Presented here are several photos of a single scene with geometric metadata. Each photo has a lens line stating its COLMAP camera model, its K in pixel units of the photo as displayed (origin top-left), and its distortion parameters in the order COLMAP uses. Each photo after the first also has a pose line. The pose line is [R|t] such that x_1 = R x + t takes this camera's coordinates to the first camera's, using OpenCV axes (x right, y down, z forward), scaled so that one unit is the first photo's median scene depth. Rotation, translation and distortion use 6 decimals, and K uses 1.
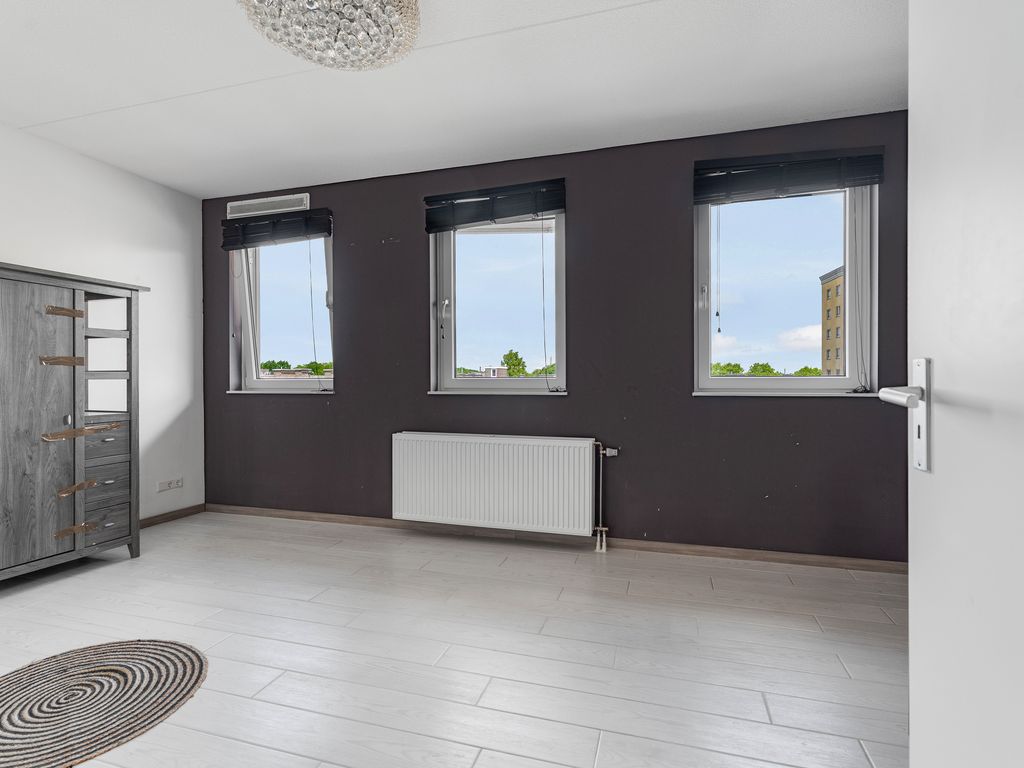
lens RADIAL K [[527.2, 0, 510.2], [0, 527.2, 377.8], [0, 0, 1]] dist [-0.001566, 0.000218]
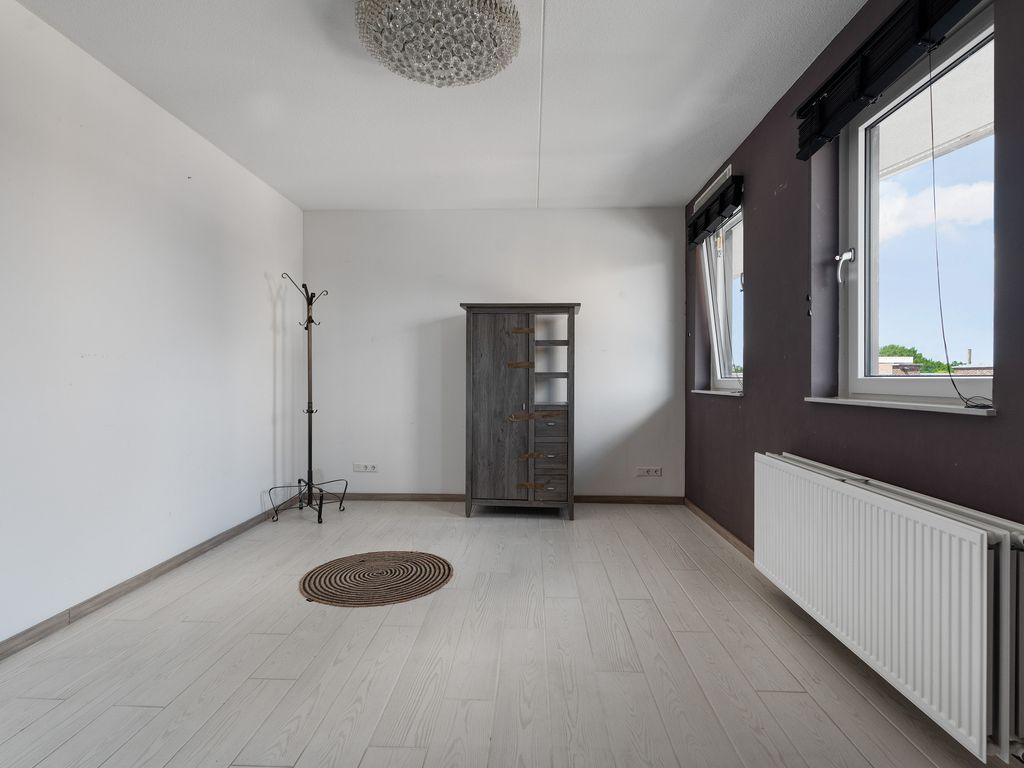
lens RADIAL K [[527.2, 0, 510.2], [0, 527.2, 377.8], [0, 0, 1]] dist [-0.001566, 0.000218]
pose [[0.248705, 0.002260, -0.968577, 0.511622], [0.000816, 0.999996, 0.002543, -0.001184], [0.968579, -0.001423, 0.248703, 0.602990]]
